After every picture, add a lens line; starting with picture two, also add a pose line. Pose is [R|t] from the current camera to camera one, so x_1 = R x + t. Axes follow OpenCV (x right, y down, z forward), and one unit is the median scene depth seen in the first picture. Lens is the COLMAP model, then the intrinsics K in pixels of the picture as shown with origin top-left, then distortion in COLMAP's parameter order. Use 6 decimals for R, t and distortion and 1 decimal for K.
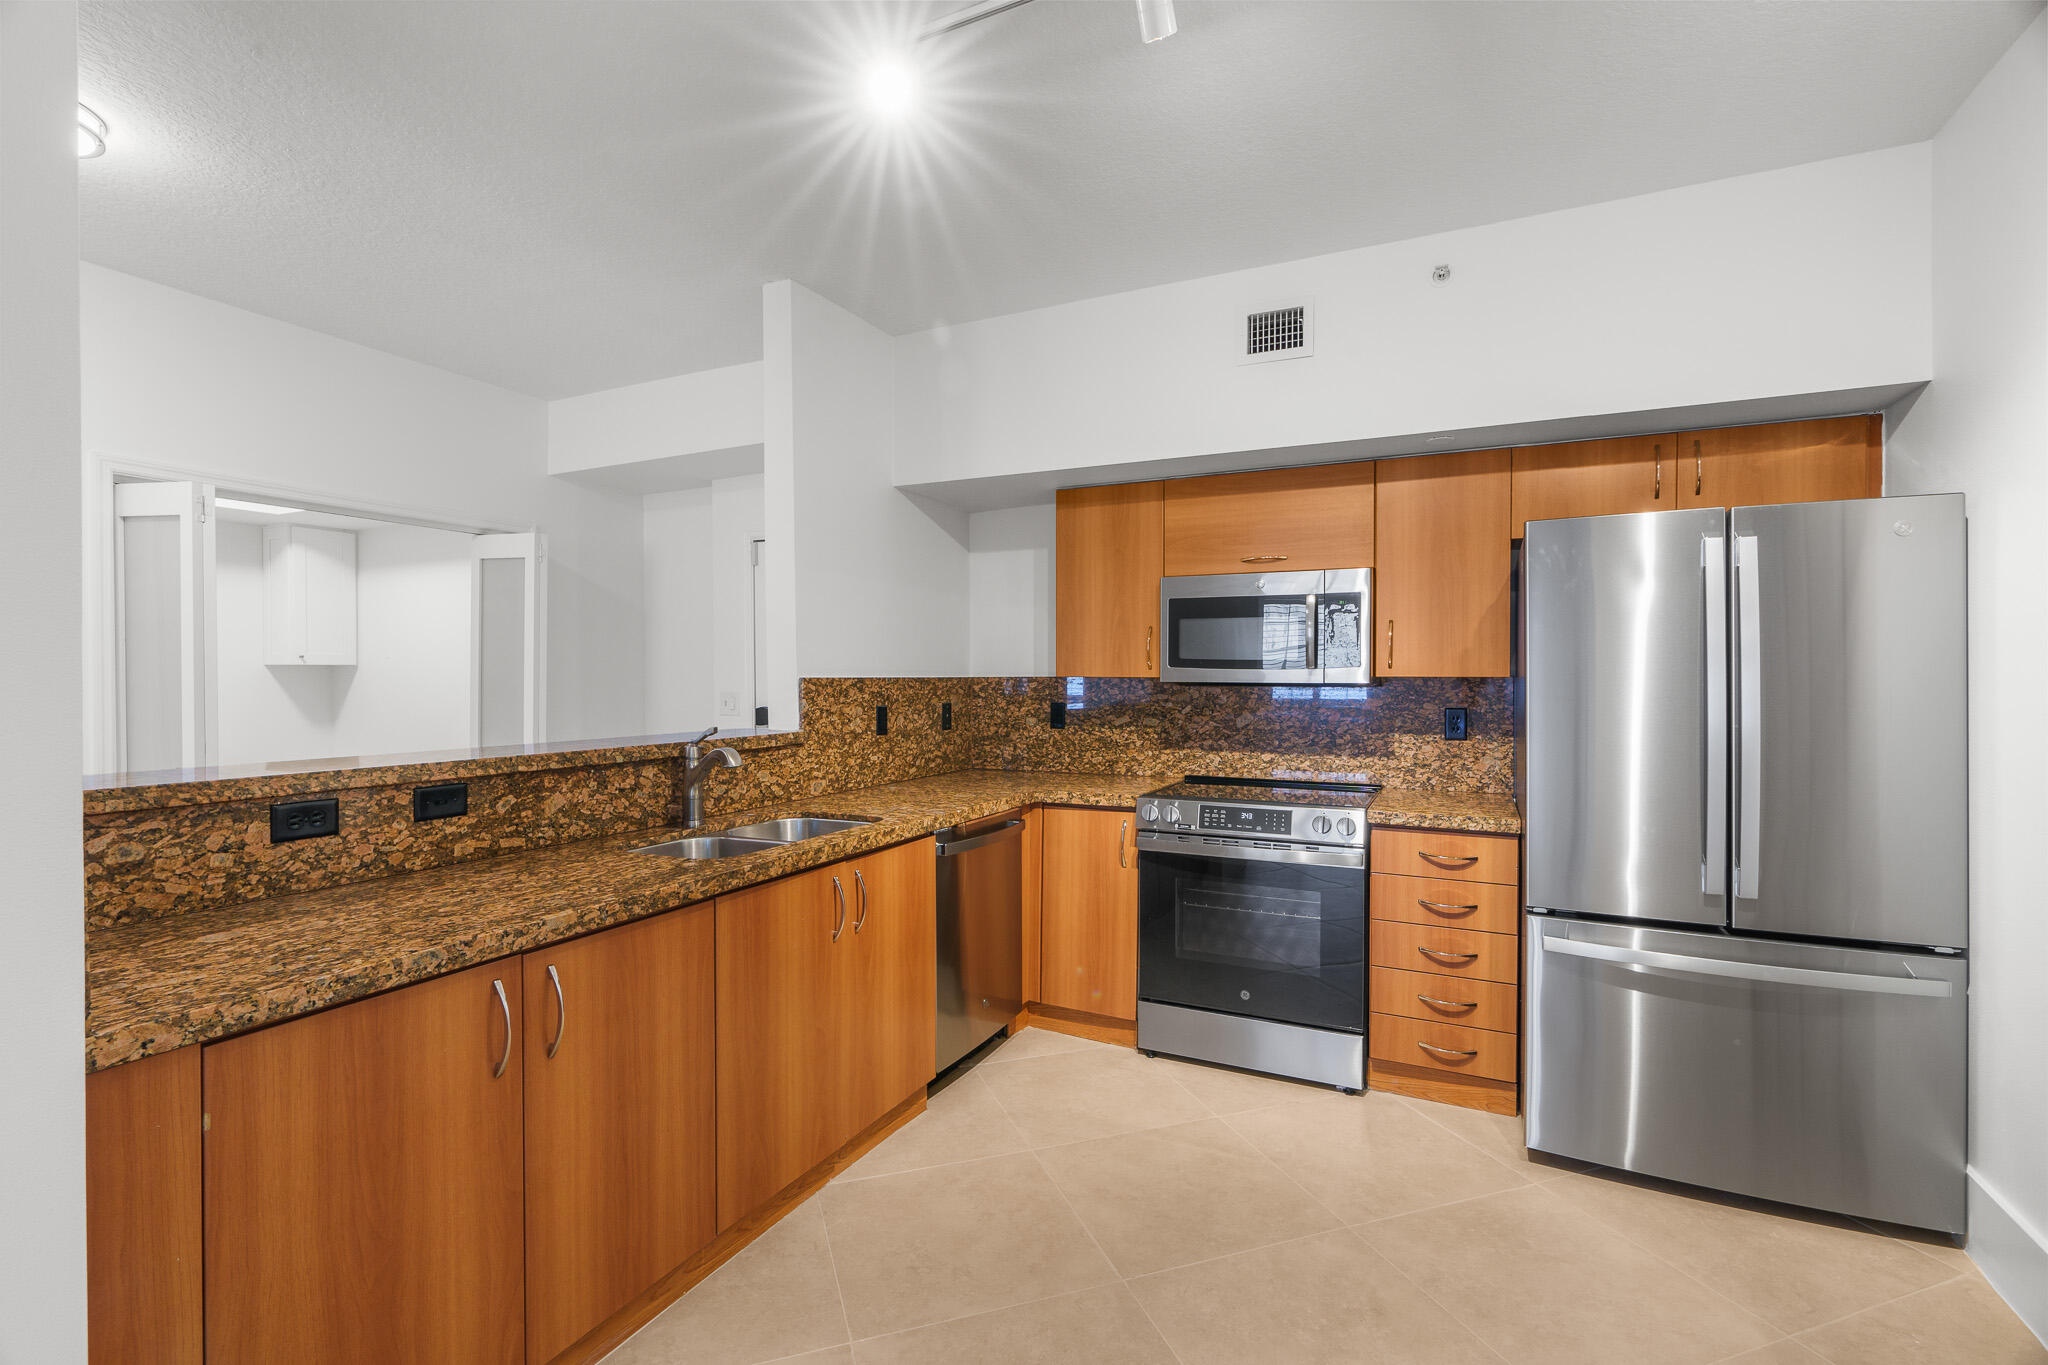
lens RADIAL K [[928.7, 0, 1020.0], [0, 928.7, 681.9], [0, 0, 1]] dist [-0.006083, 0.001223]
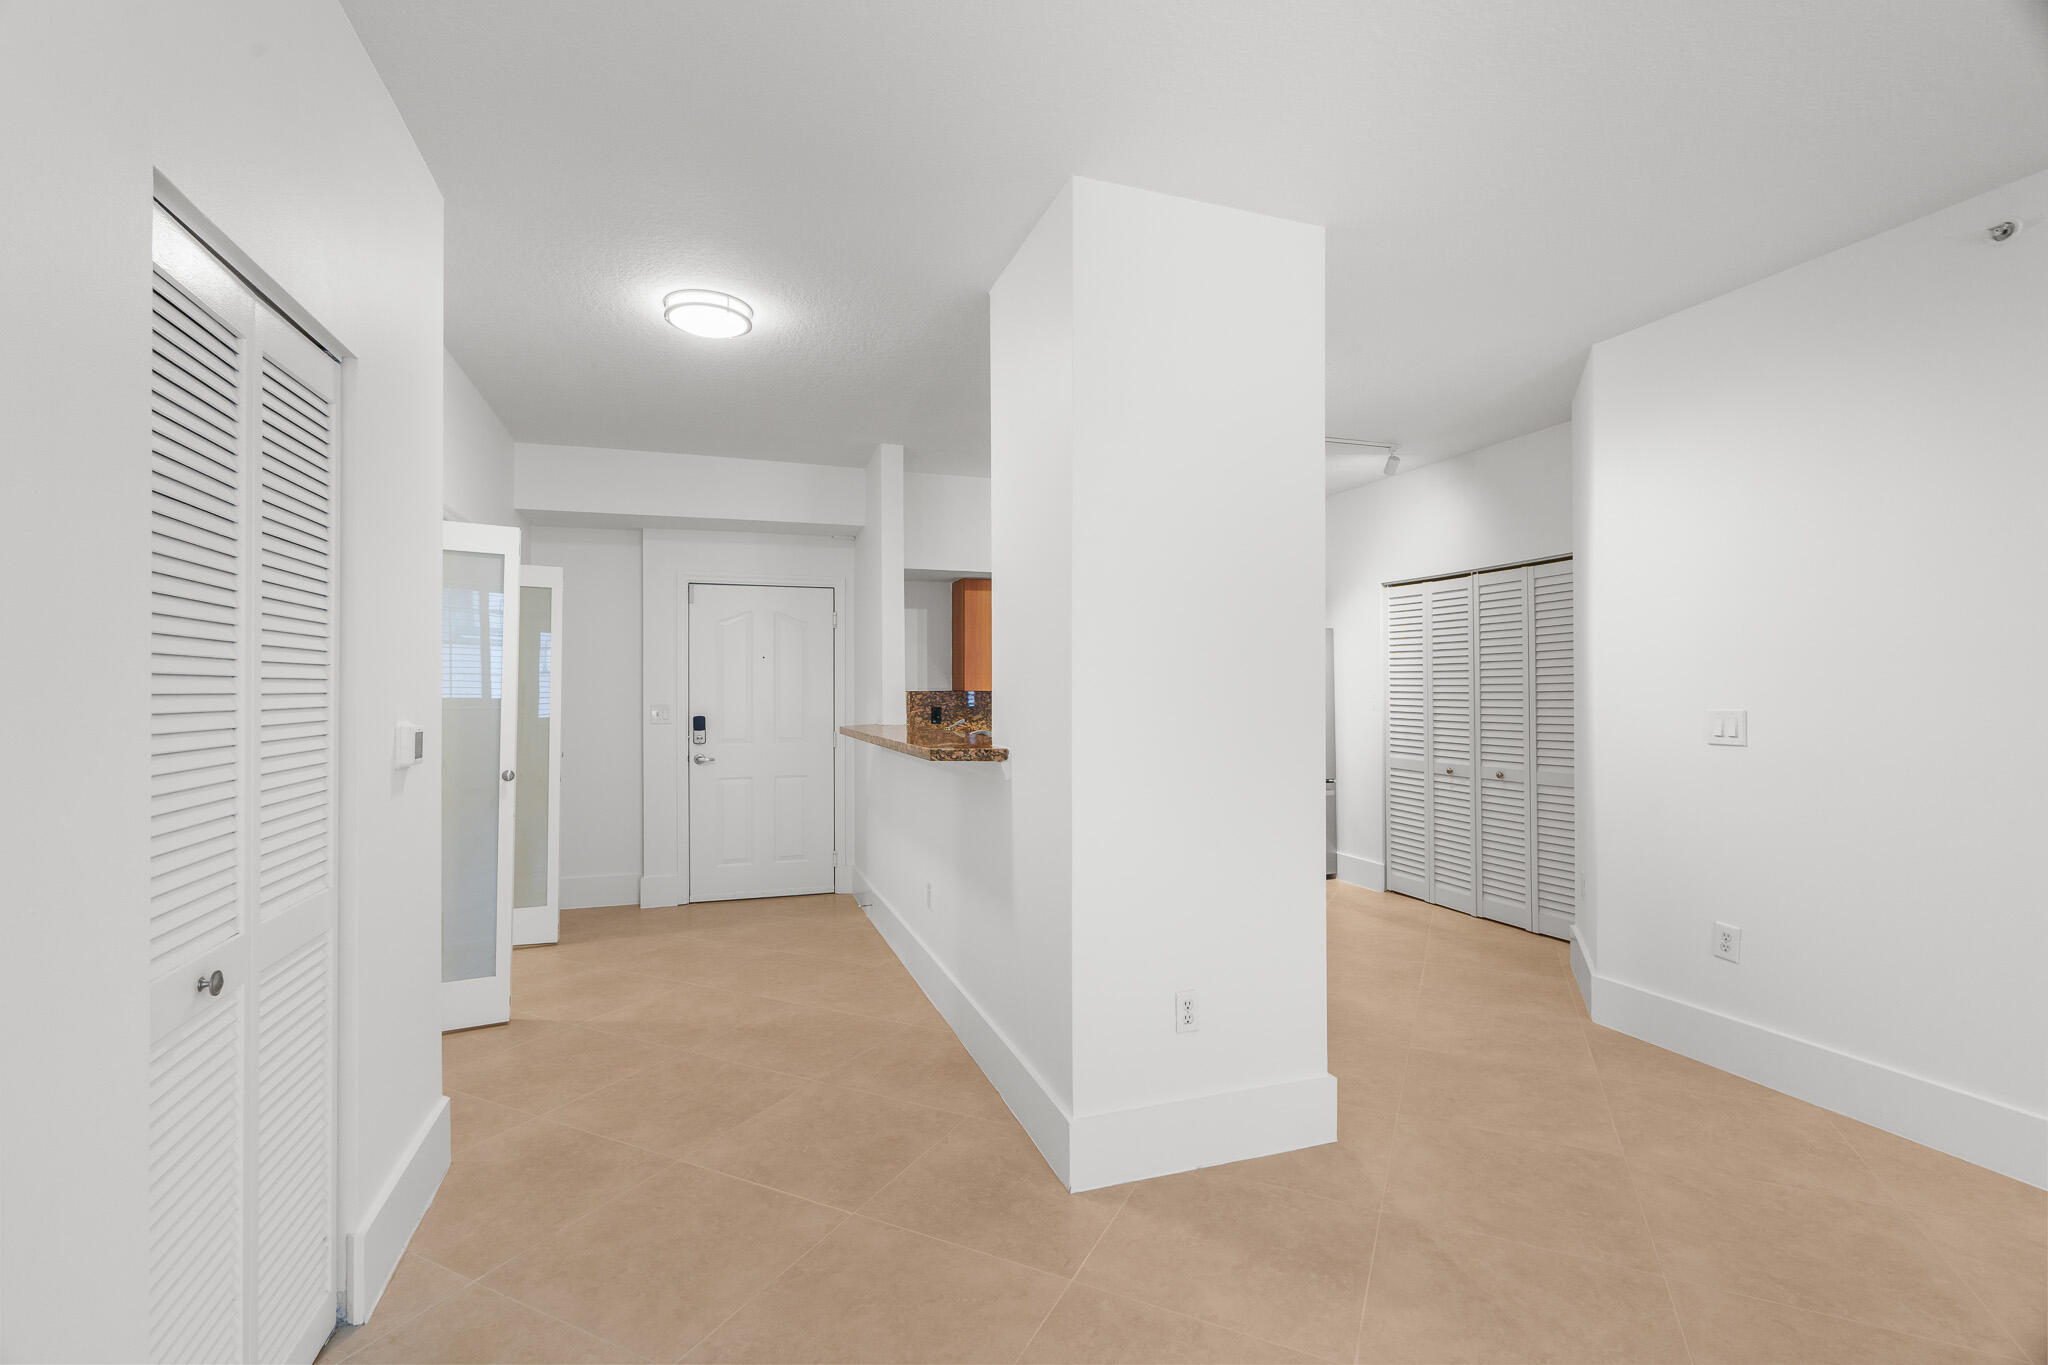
lens RADIAL K [[915.5, 0, 1015.9], [0, 915.5, 679.0], [0, 0, 1]] dist [-0.008623, -0.000047]
pose [[0.713769, 0.006103, 0.700355, -1.212176], [0.008119, 0.999823, -0.016988, 0.002167], [-0.700334, 0.017811, 0.713593, -0.269774]]
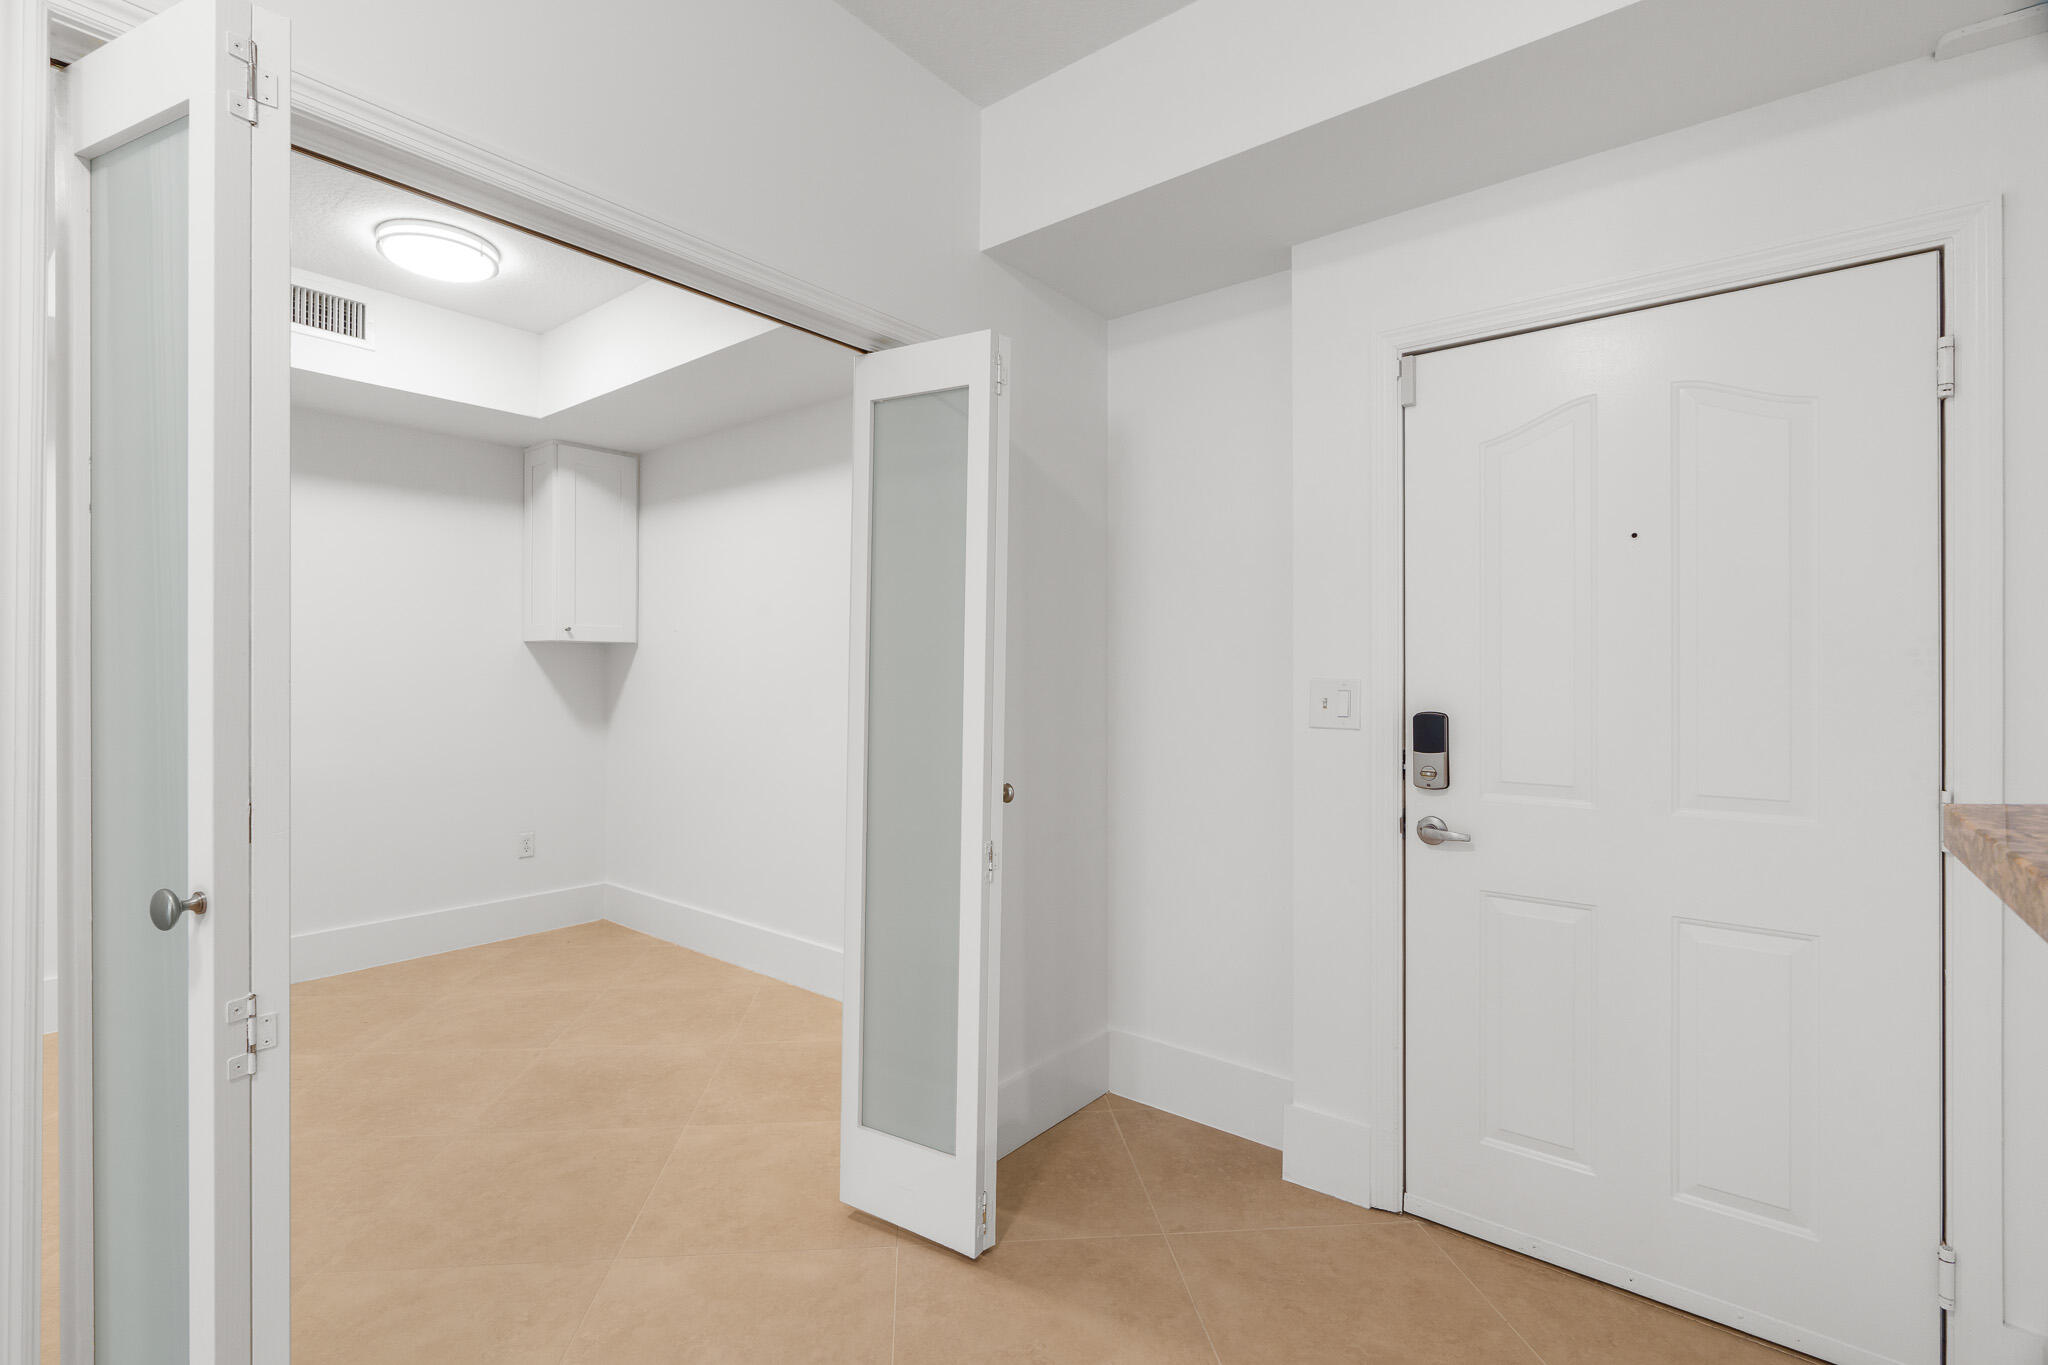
lens RADIAL K [[948.6, 0, 1011.8], [0, 948.6, 674.3], [0, 0, 1]] dist [0.000536, 0.000224]
pose [[0.971977, 0.004648, -0.235031, -0.529469], [-0.006974, 0.999935, -0.009070, 0.020065], [0.234974, 0.010455, 0.971946, 0.718399]]
